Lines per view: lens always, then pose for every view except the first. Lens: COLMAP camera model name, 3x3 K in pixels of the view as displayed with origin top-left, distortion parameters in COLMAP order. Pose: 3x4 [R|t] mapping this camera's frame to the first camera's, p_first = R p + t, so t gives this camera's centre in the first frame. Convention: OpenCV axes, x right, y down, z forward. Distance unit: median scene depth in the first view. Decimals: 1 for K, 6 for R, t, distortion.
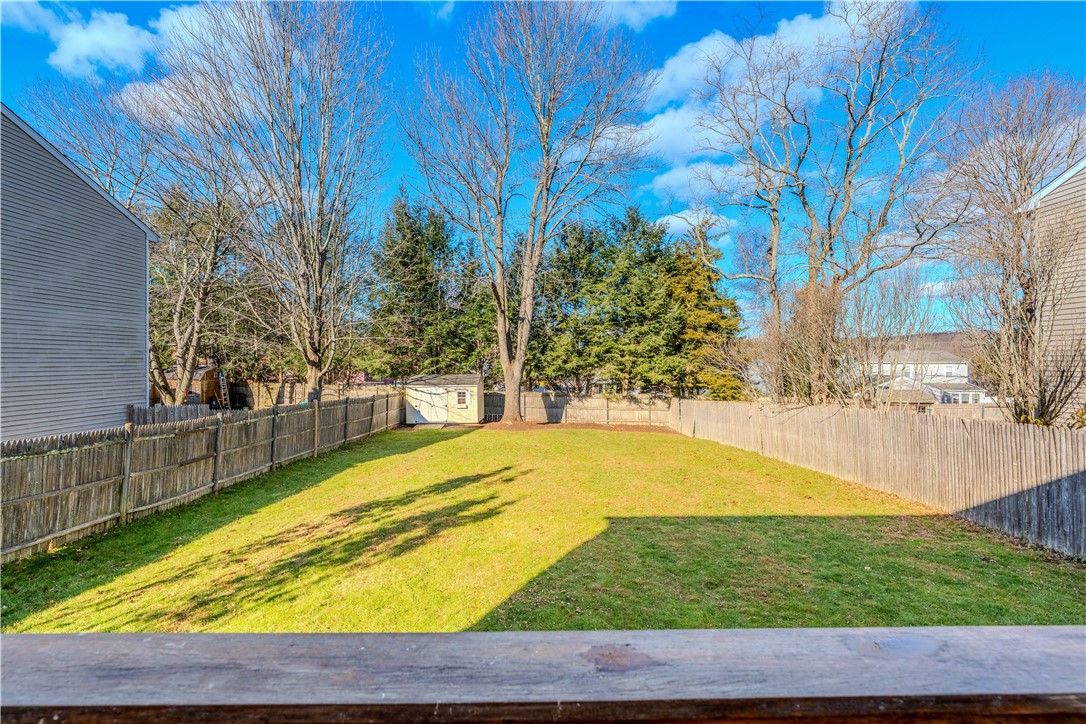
lens RADIAL K [[493.9, 0, 550.9], [0, 493.9, 359.3], [0, 0, 1]] dist [-0.002523, 0.000189]
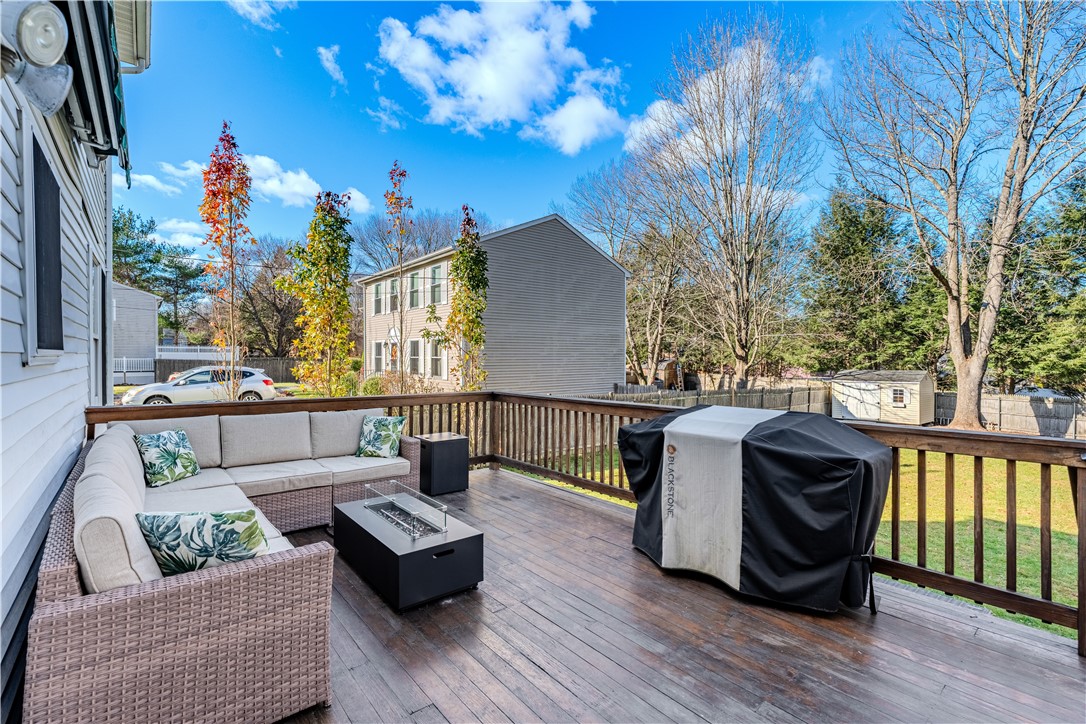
lens RADIAL K [[493.9, 0, 542.1], [0, 493.9, 358.3], [0, 0, 1]] dist [-0.002523, 0.000189]
pose [[0.633938, 0.005338, -0.773365, 0.109112], [0.001988, 0.999962, 0.008532, -0.001127], [0.773381, -0.006946, 0.633903, -0.093956]]
